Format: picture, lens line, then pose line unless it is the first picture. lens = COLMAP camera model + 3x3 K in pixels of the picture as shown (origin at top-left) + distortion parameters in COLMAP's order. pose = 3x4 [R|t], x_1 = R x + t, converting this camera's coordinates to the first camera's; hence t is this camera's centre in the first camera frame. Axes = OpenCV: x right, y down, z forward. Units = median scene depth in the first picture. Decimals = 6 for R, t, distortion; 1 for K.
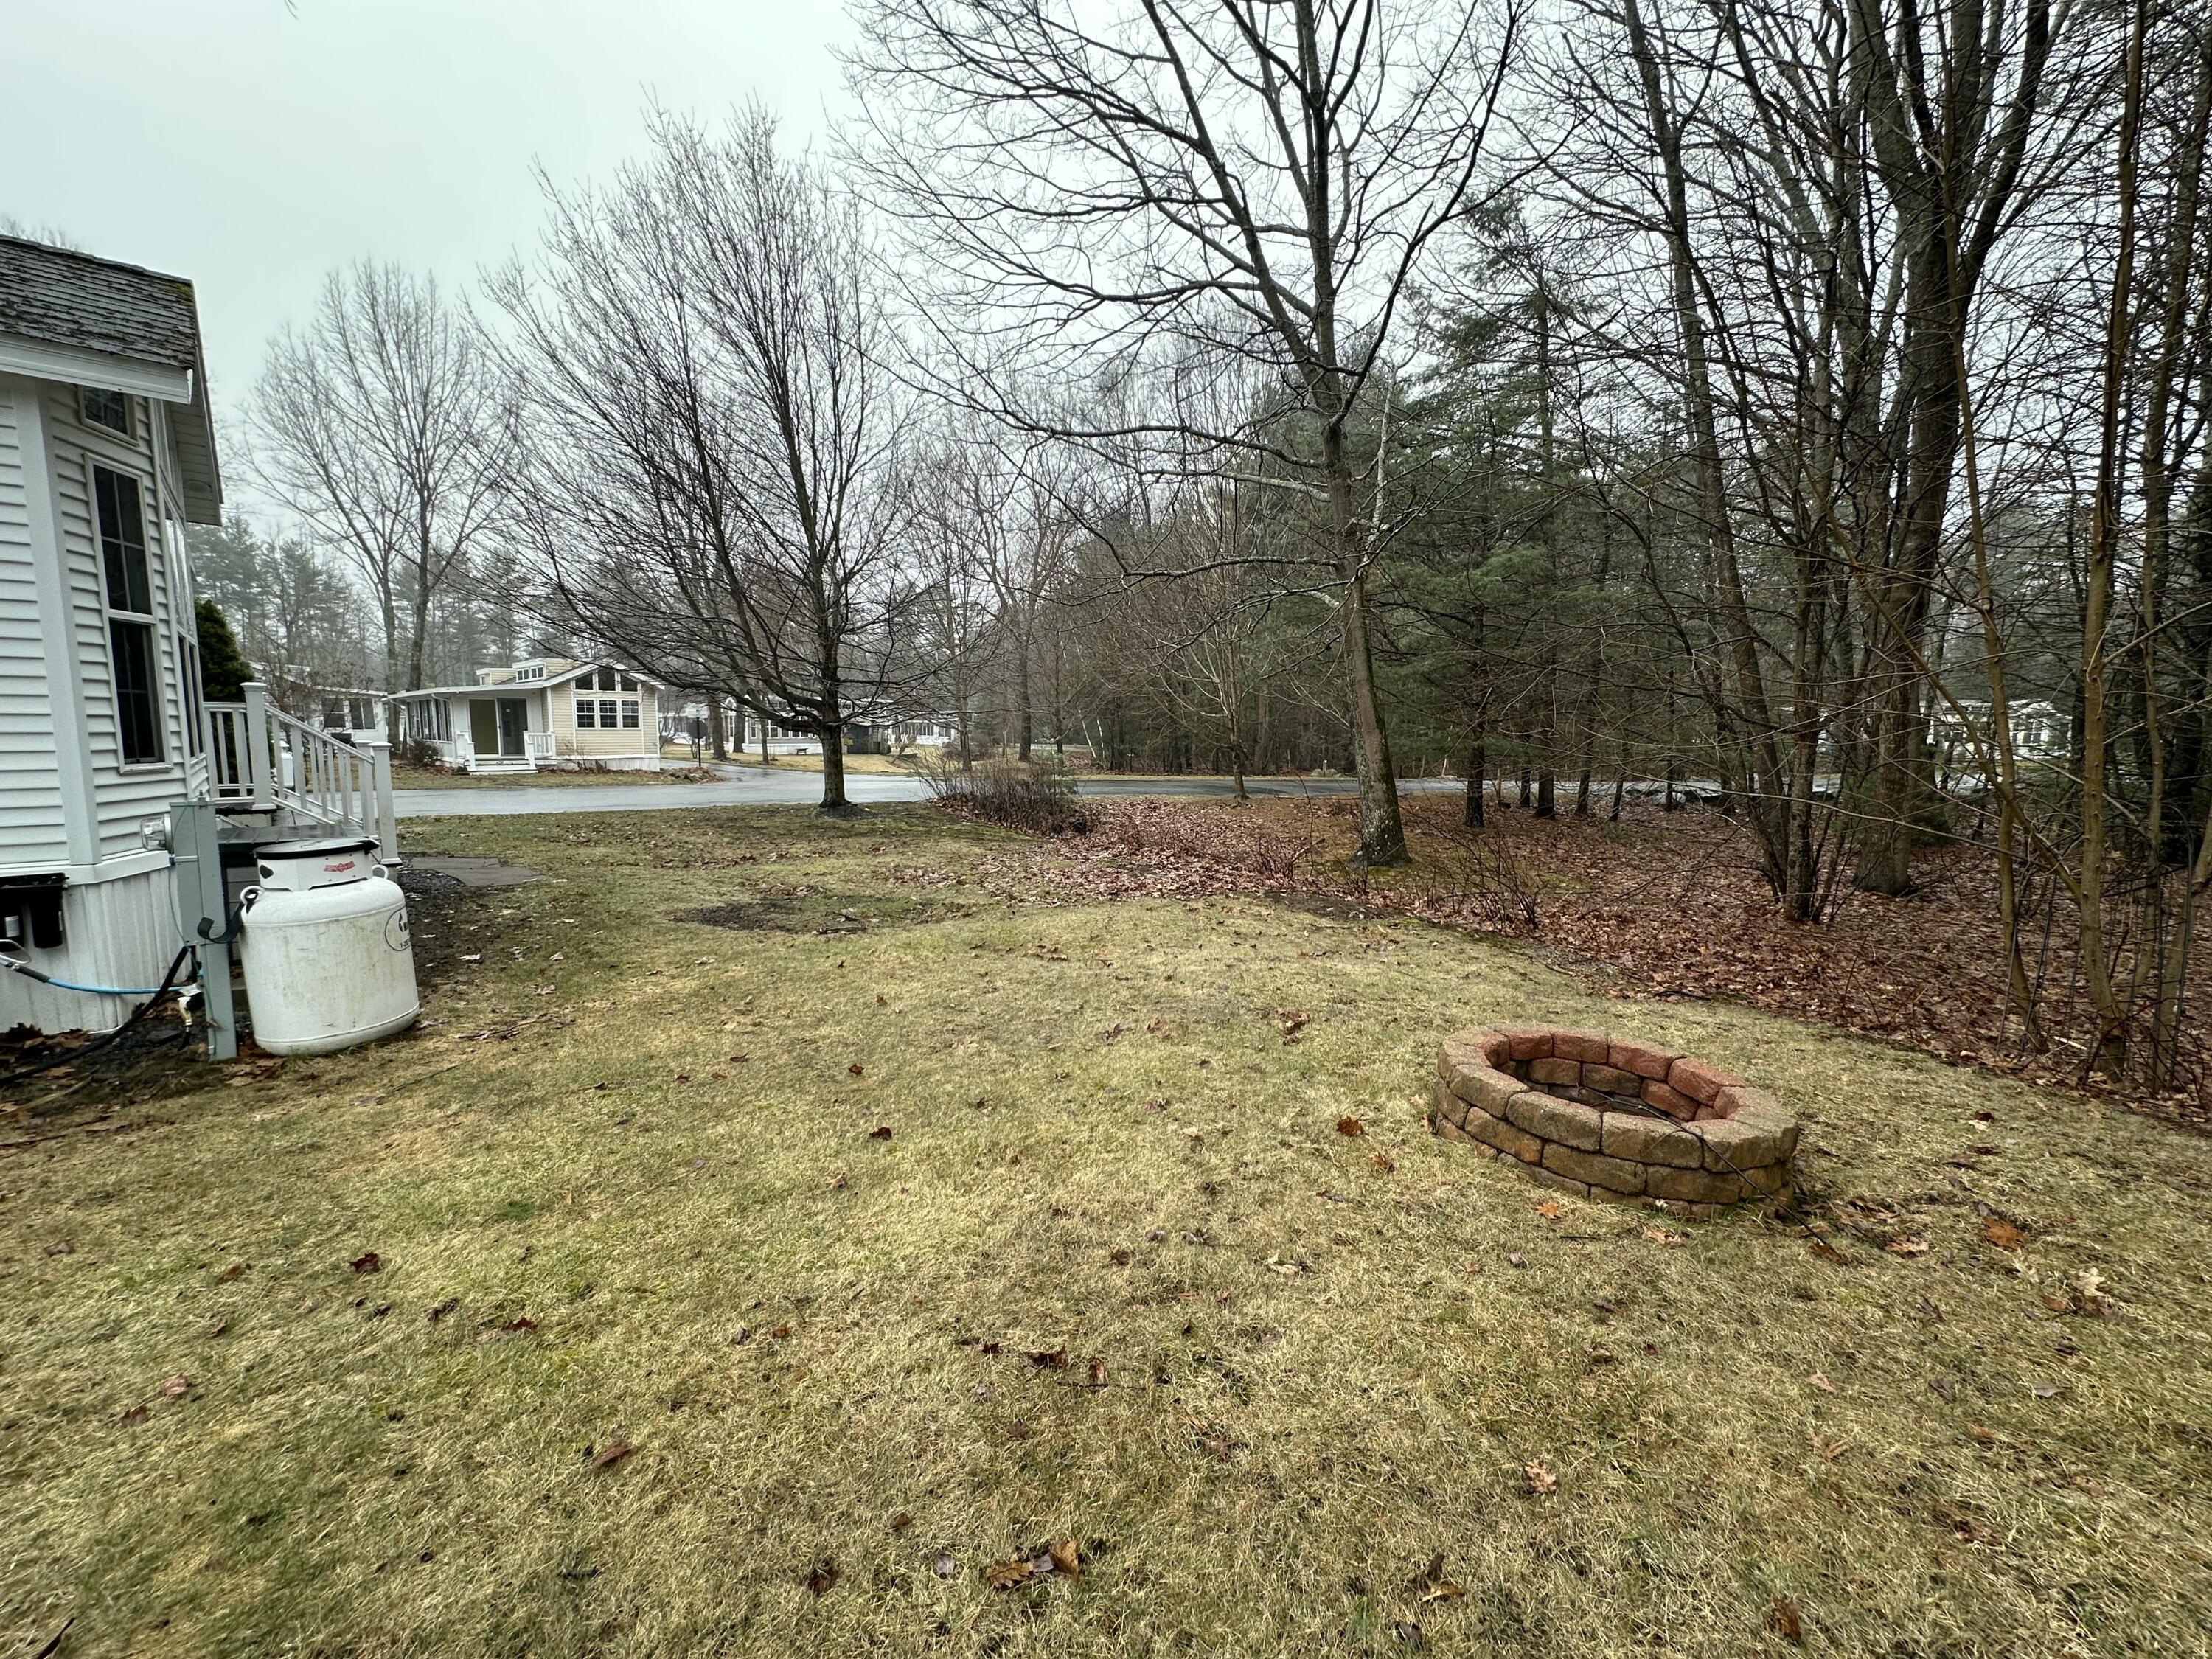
lens RADIAL K [[876.8, 0, 1105.2], [0, 876.8, 825.3], [0, 0, 1]] dist [-0.000185, -0.000465]
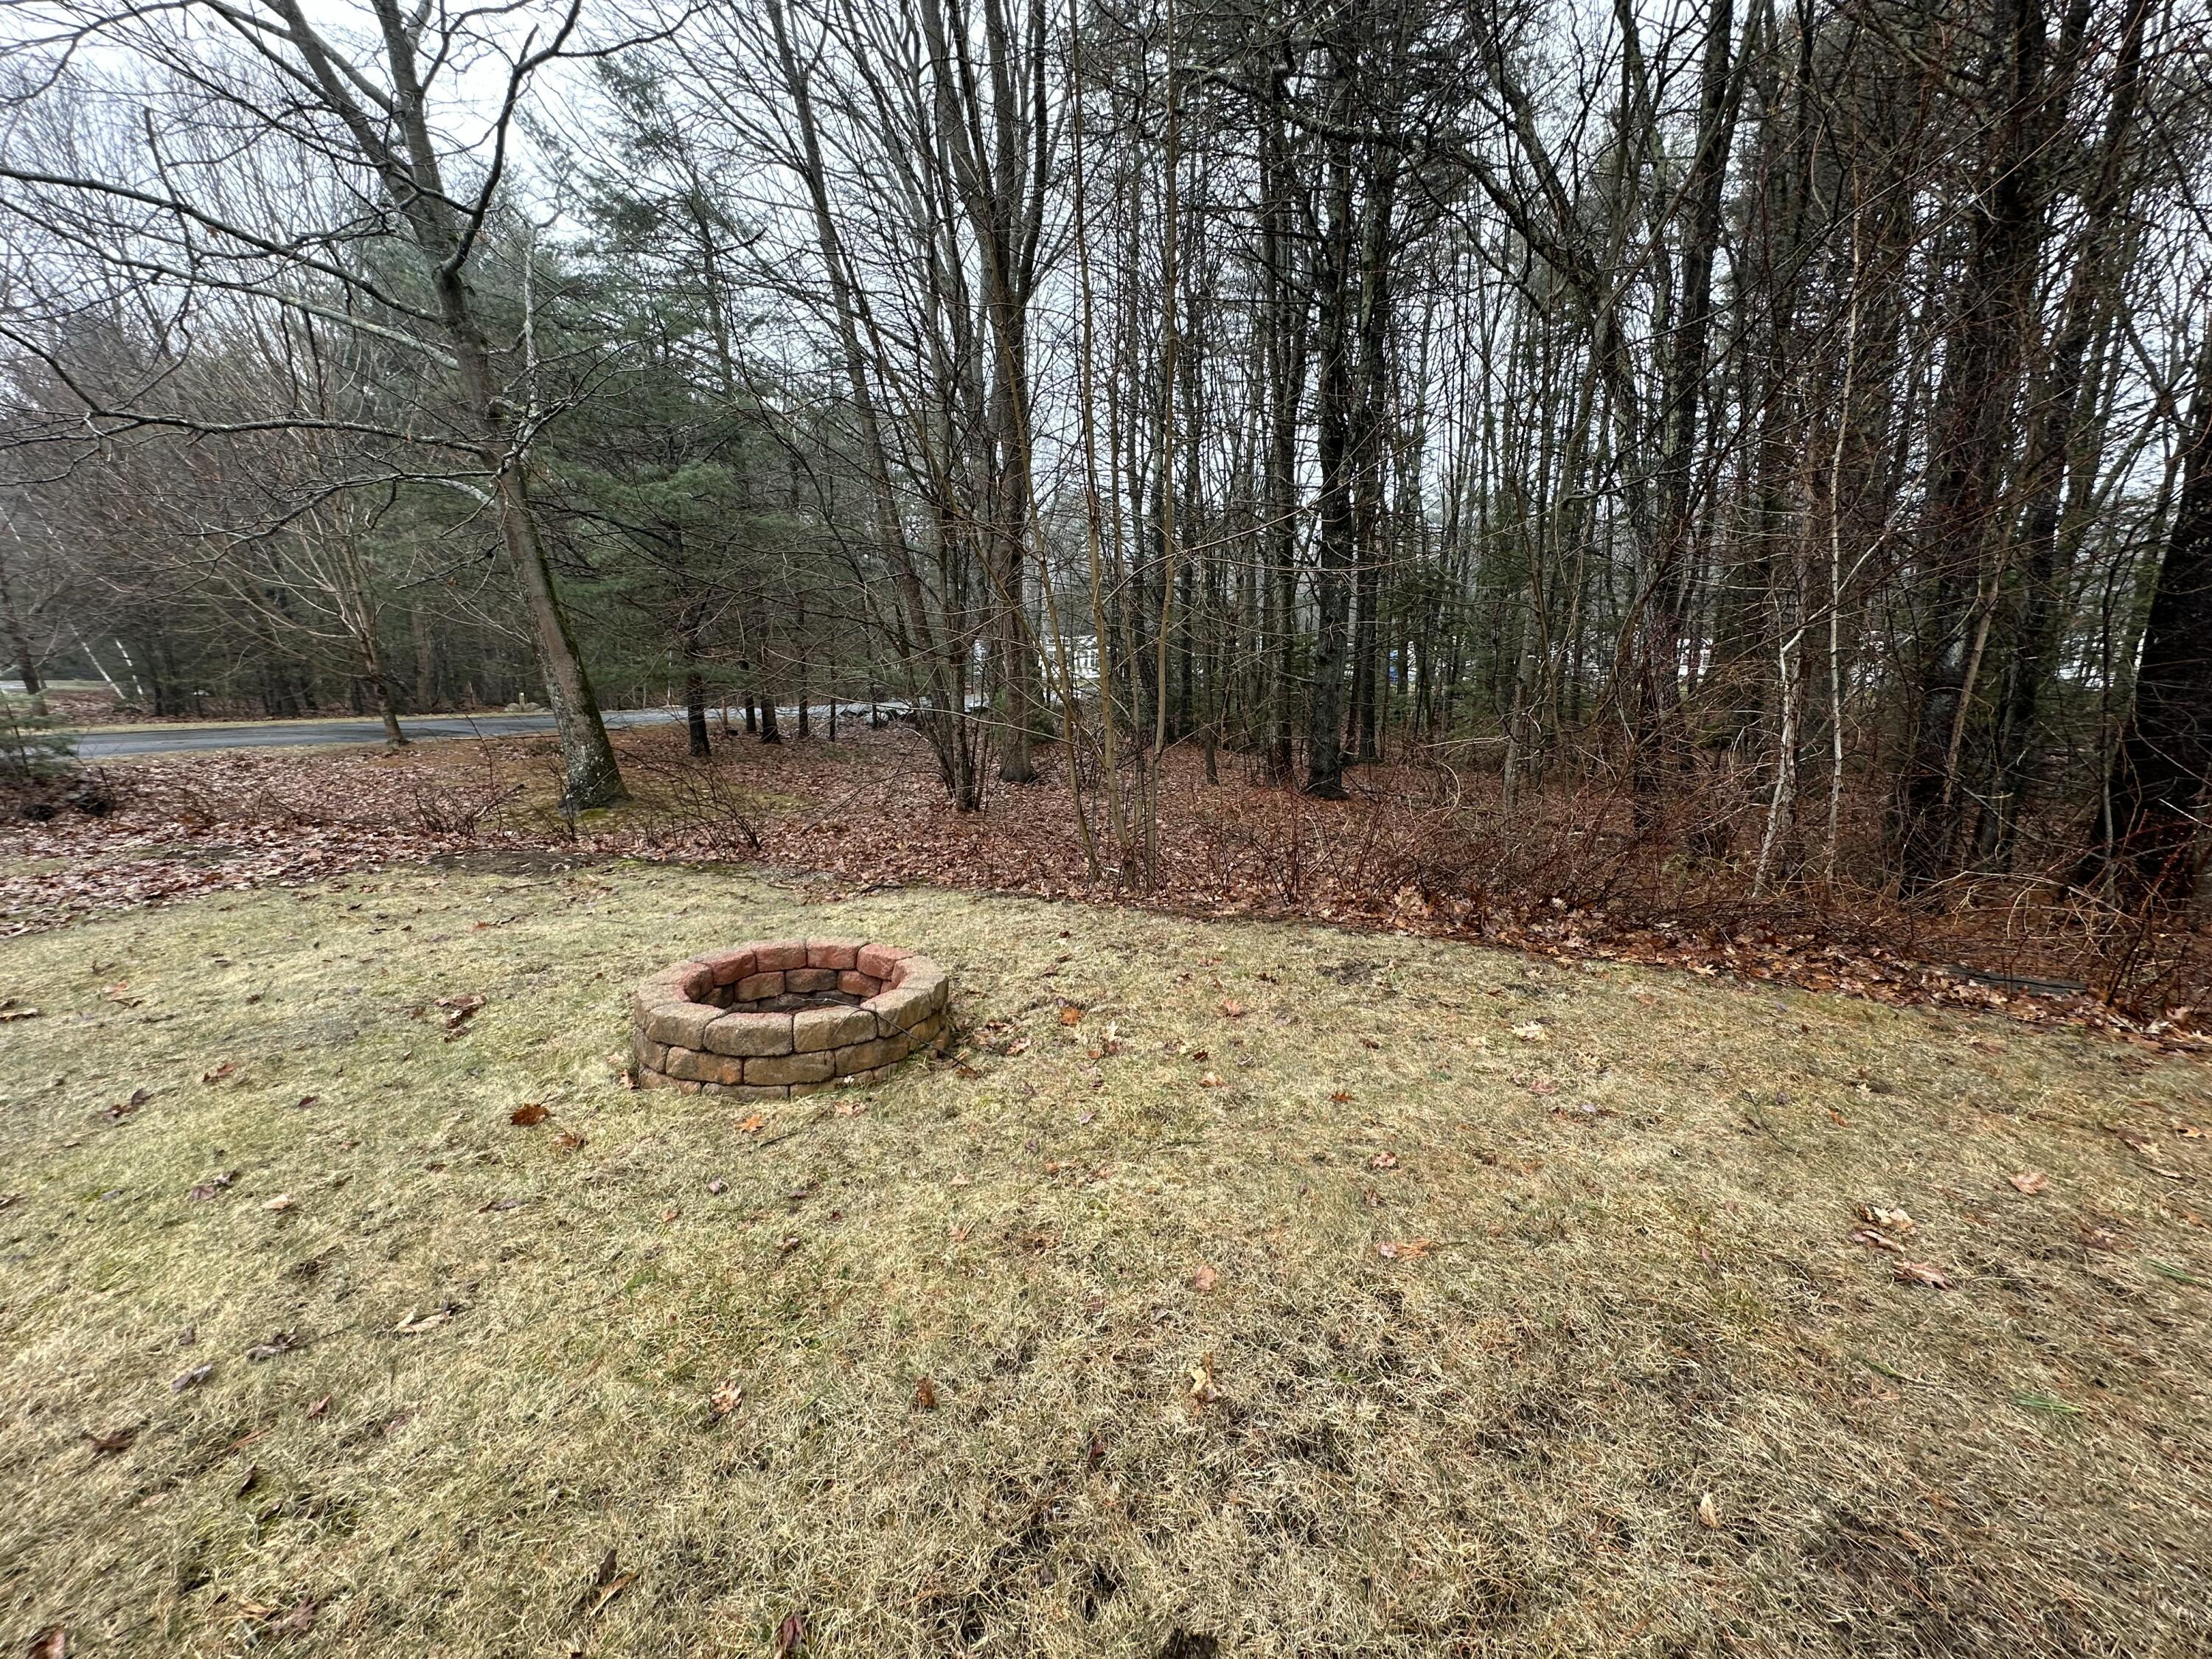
lens RADIAL K [[876.8, 0, 1102.4], [0, 876.8, 823.7], [0, 0, 1]] dist [-0.000185, -0.000465]
pose [[0.684121, -0.135682, 0.716637, 0.054812], [0.079004, 0.990549, 0.112123, 0.006271], [-0.725077, -0.020088, 0.688375, 0.005503]]
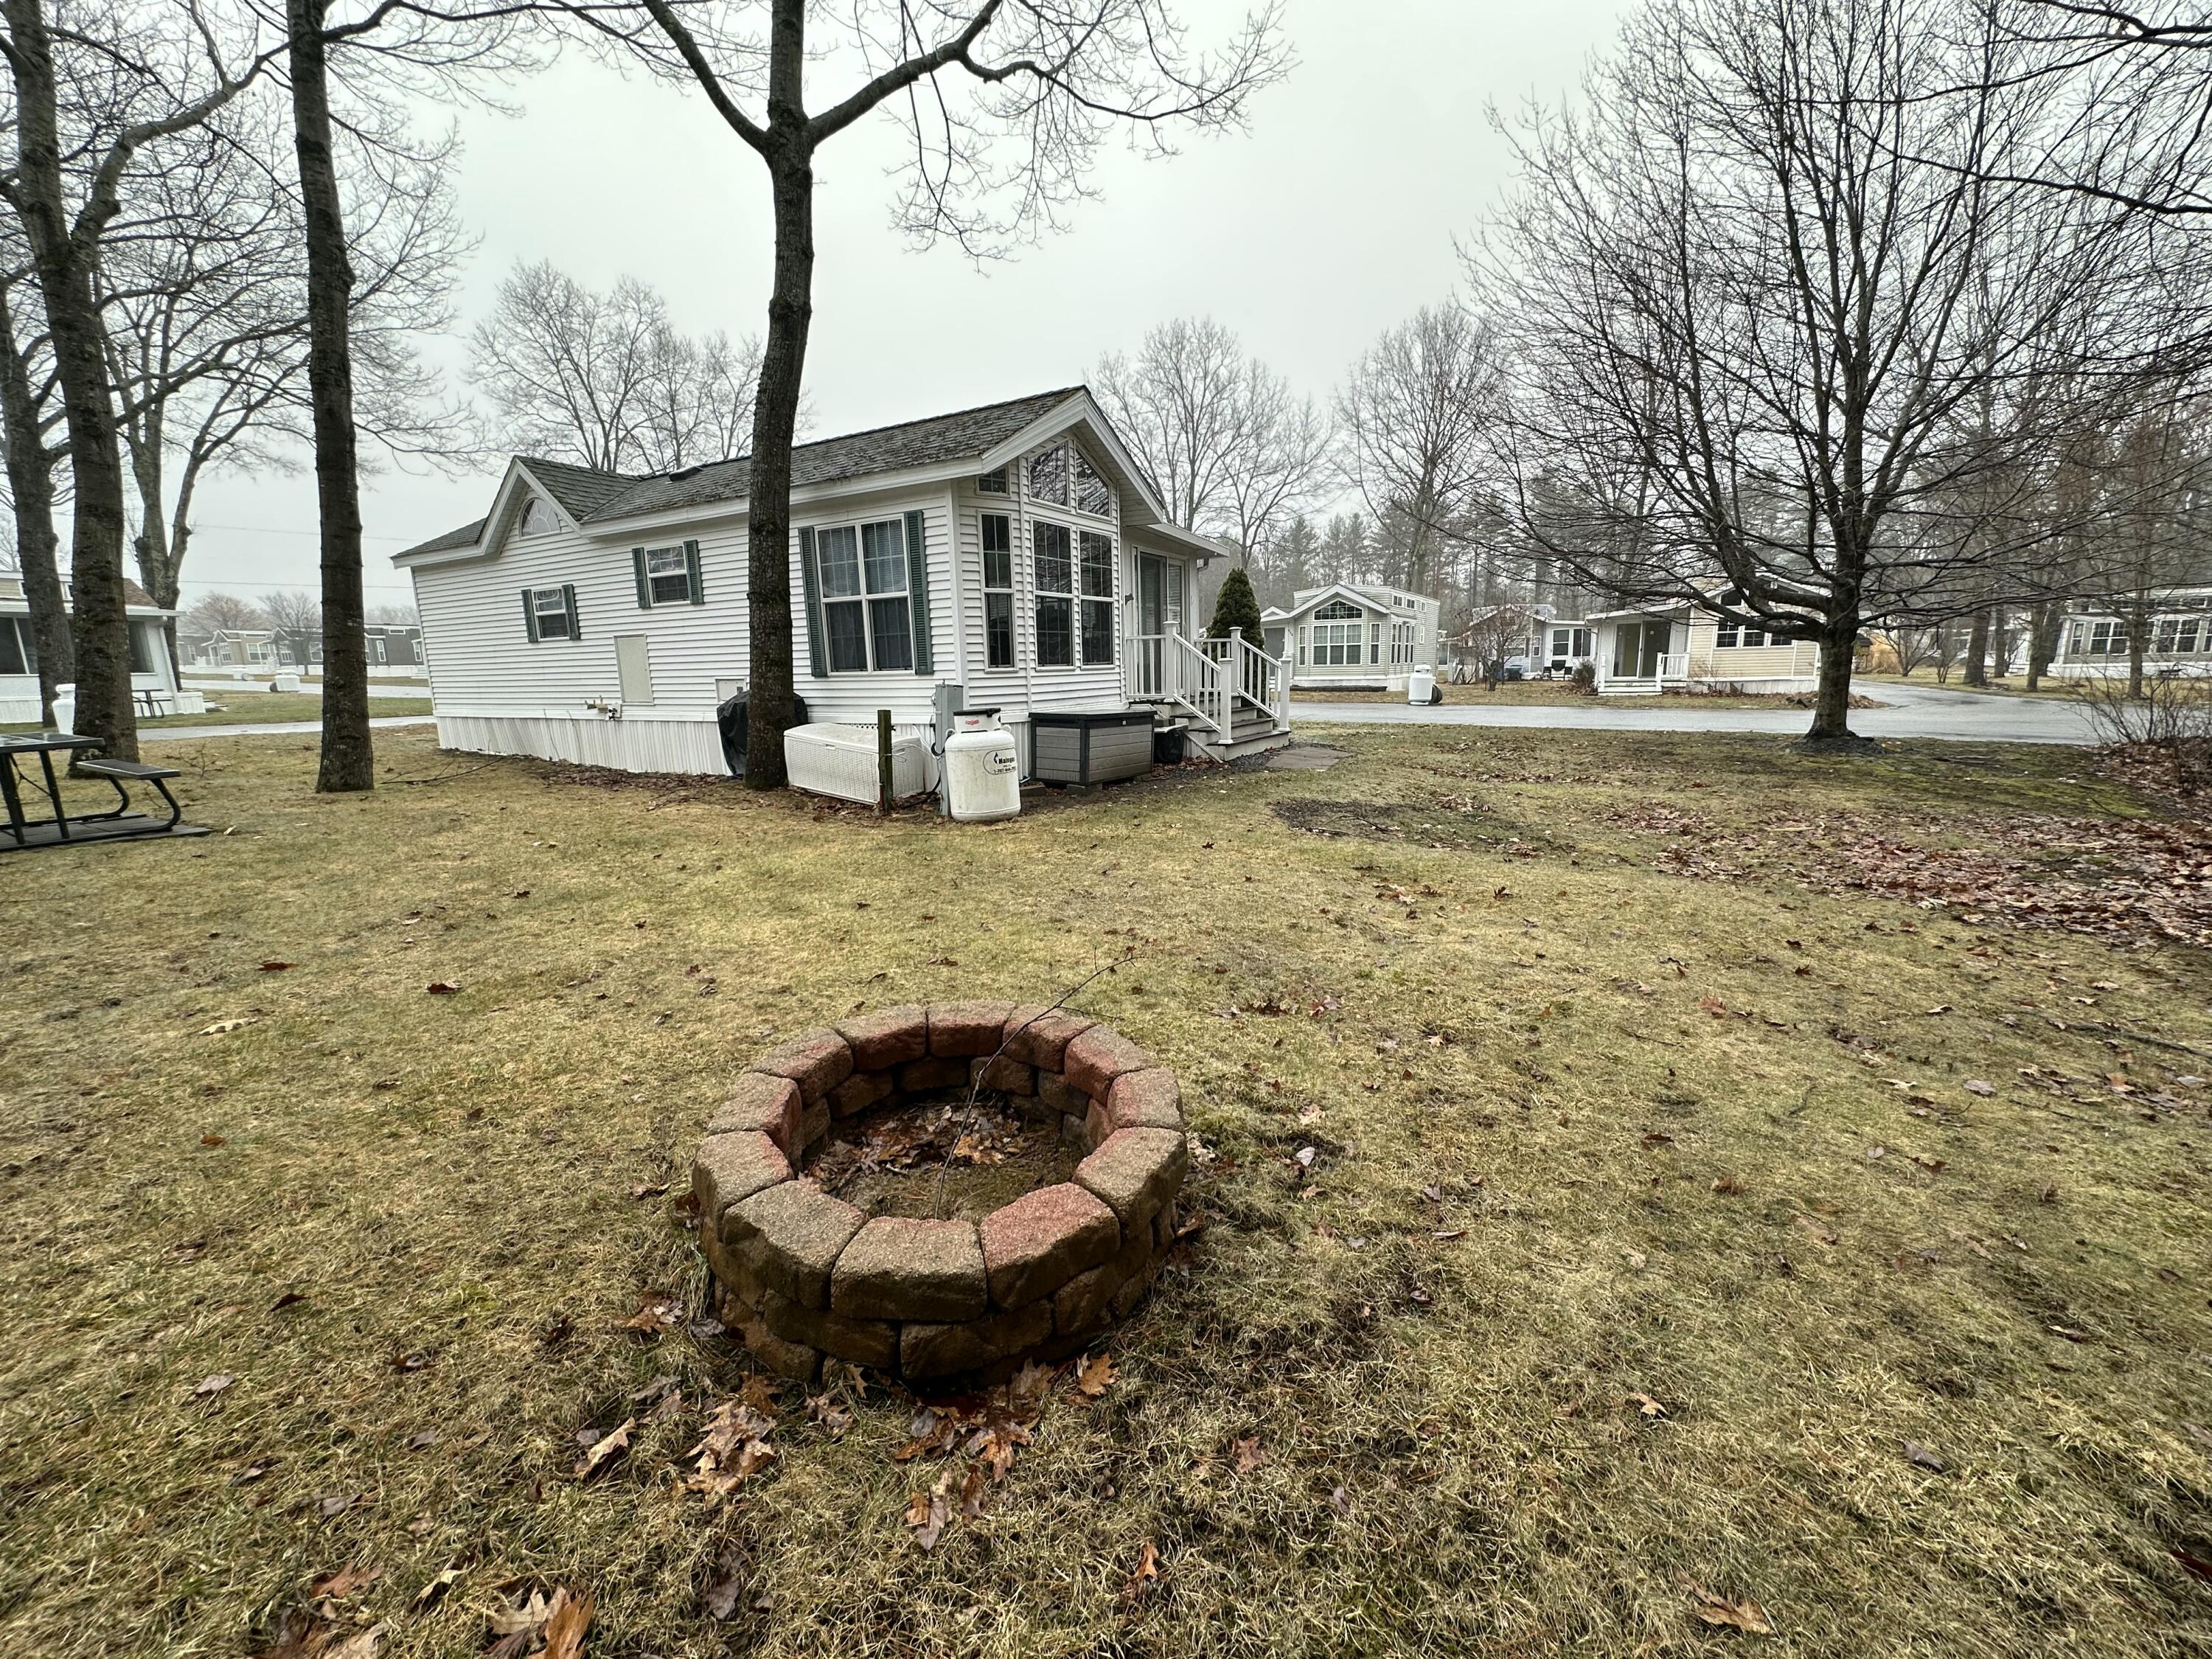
lens RADIAL K [[876.8, 0, 1104.1], [0, 876.8, 841.9], [0, 0, 1]] dist [-0.000185, -0.000465]
pose [[0.269374, 0.169014, -0.948088, 0.746836], [-0.075470, 0.985156, 0.154179, -0.005643], [0.960074, 0.030021, 0.278131, 0.592687]]
